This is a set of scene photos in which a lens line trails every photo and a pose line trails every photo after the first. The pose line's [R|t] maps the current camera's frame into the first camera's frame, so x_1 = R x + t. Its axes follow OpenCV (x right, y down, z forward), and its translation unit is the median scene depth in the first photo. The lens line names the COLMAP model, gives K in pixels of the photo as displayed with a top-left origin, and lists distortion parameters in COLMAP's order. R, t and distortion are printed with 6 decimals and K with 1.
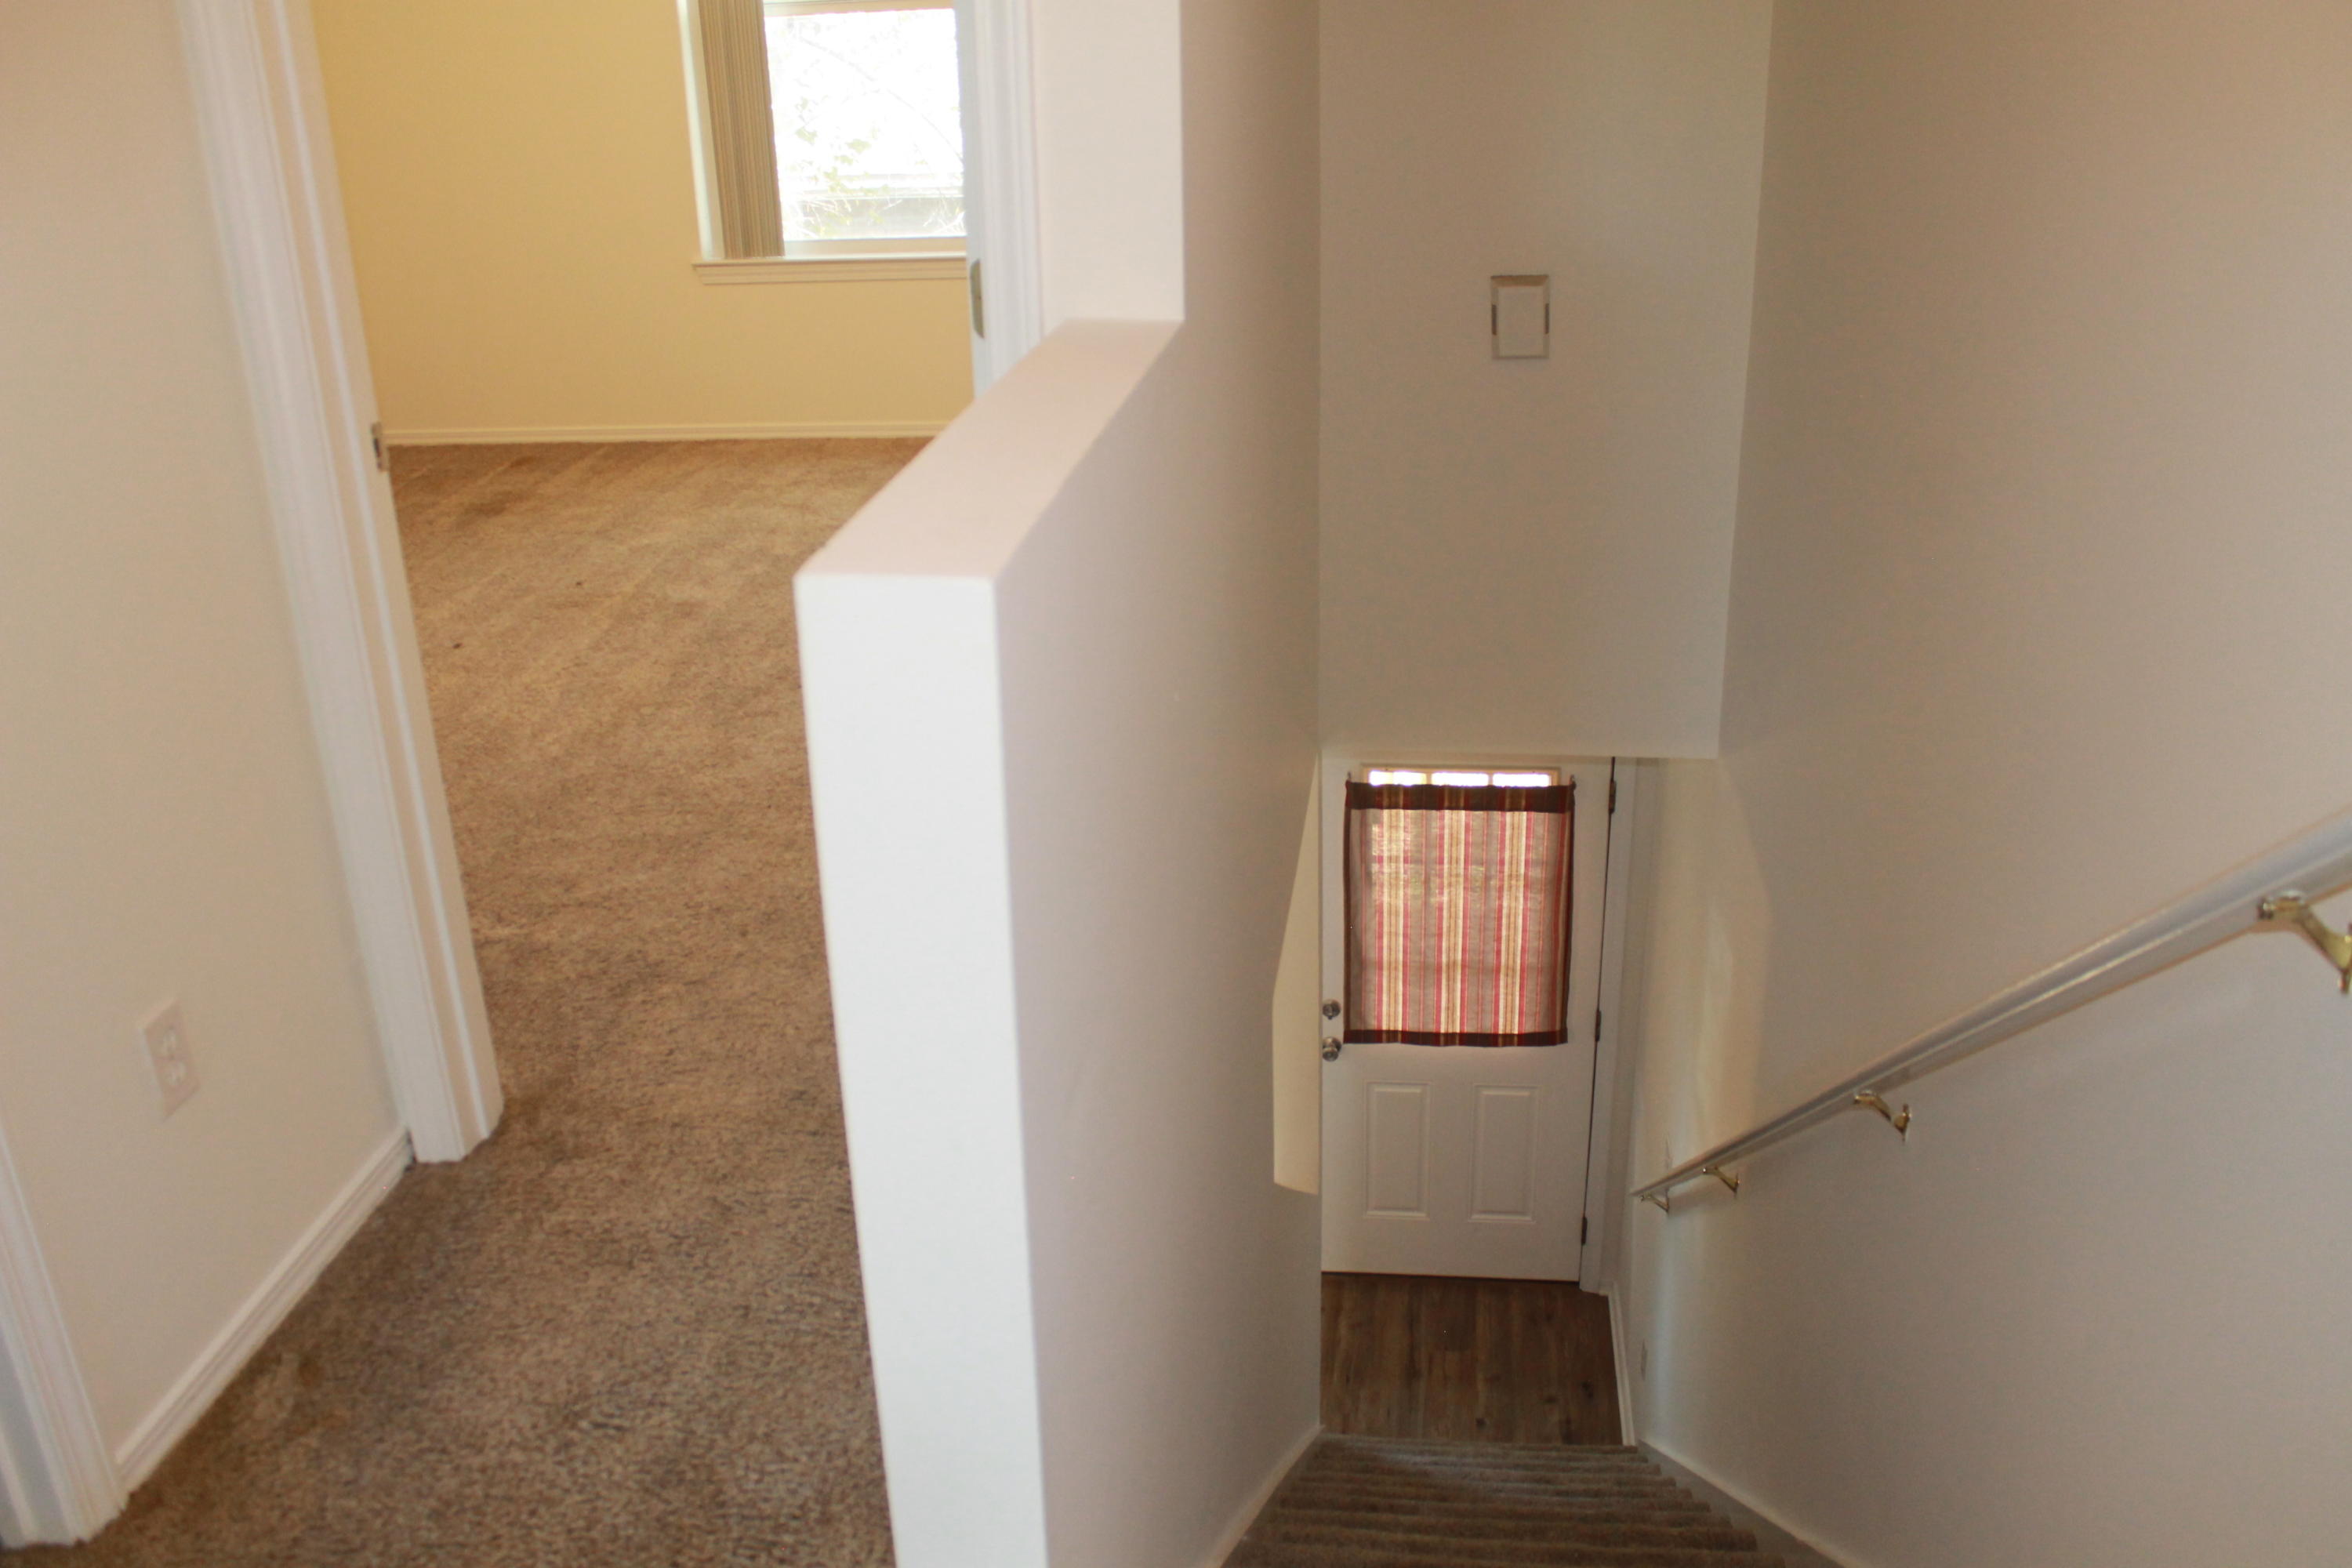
lens RADIAL K [[1980.6, 0, 1164.9], [0, 1980.6, 789.3], [0, 0, 1]] dist [-0.180718, 0.163400]
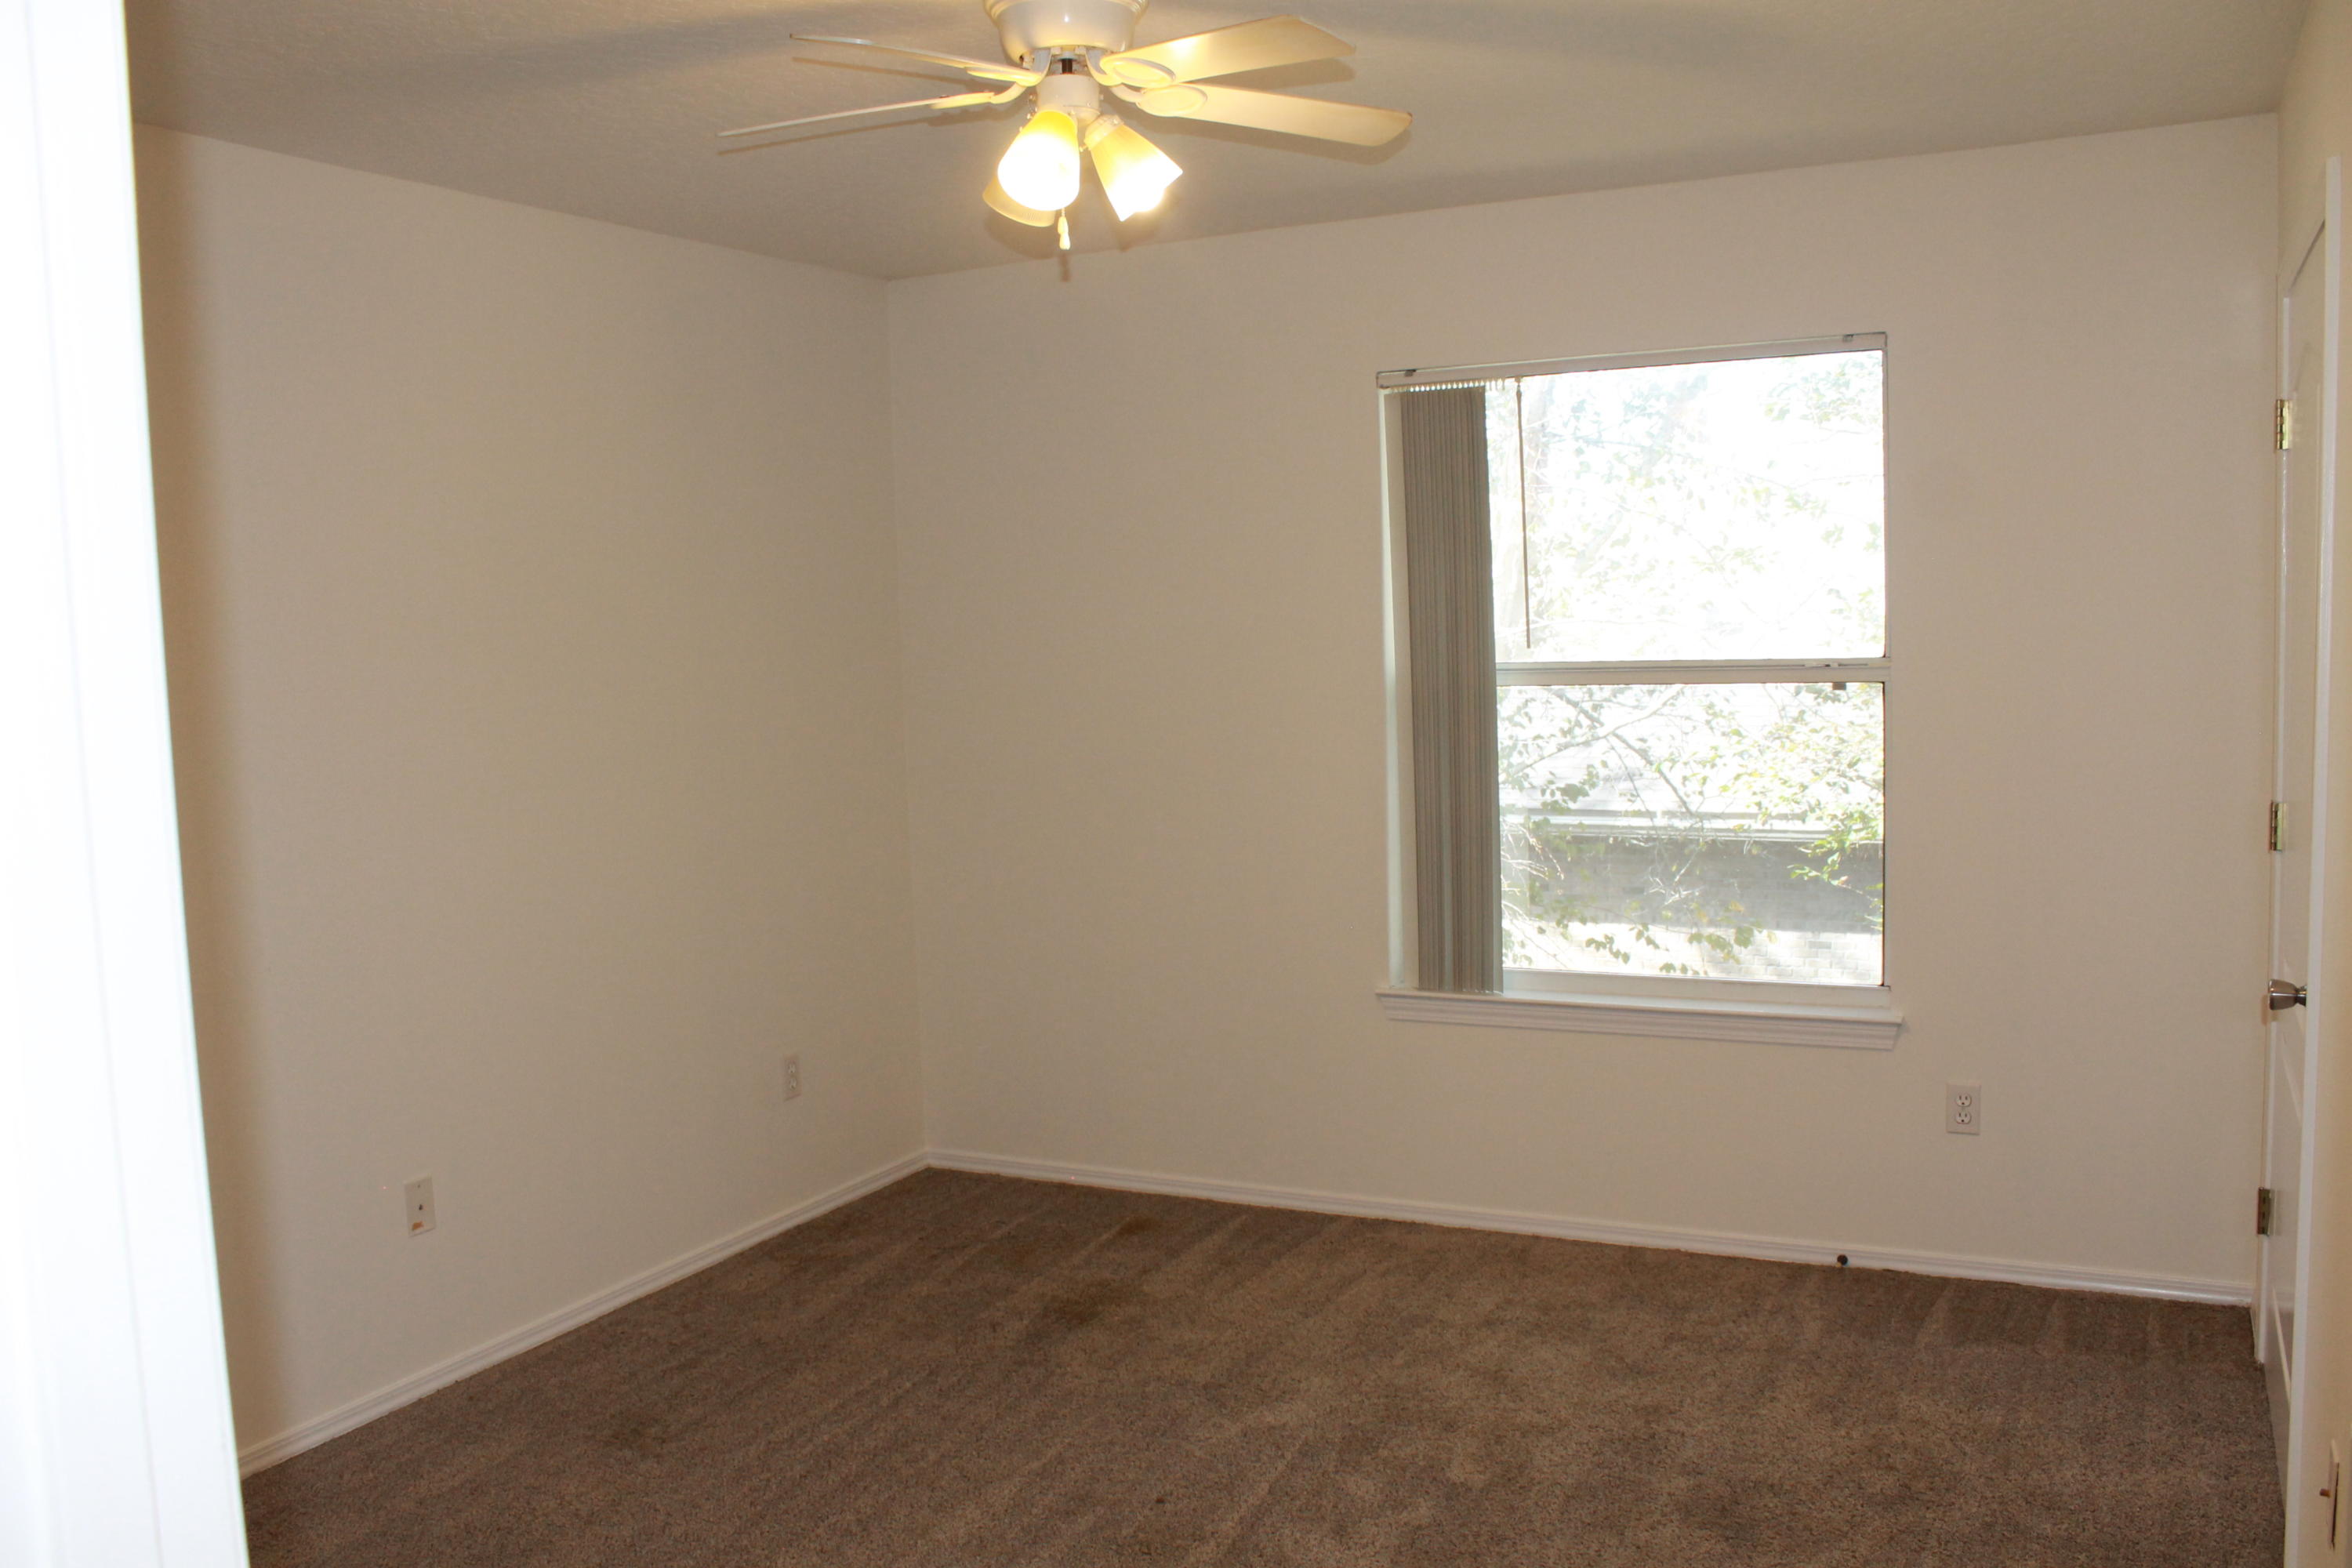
lens RADIAL K [[1980.6, 0, 1164.9], [0, 1980.6, 789.3], [0, 0, 1]] dist [-0.180718, 0.163400]
pose [[0.939655, 0.027073, -0.341050, -0.063701], [-0.124747, 0.955347, -0.267862, -0.139988], [0.318570, 0.294243, 0.901074, 0.270320]]
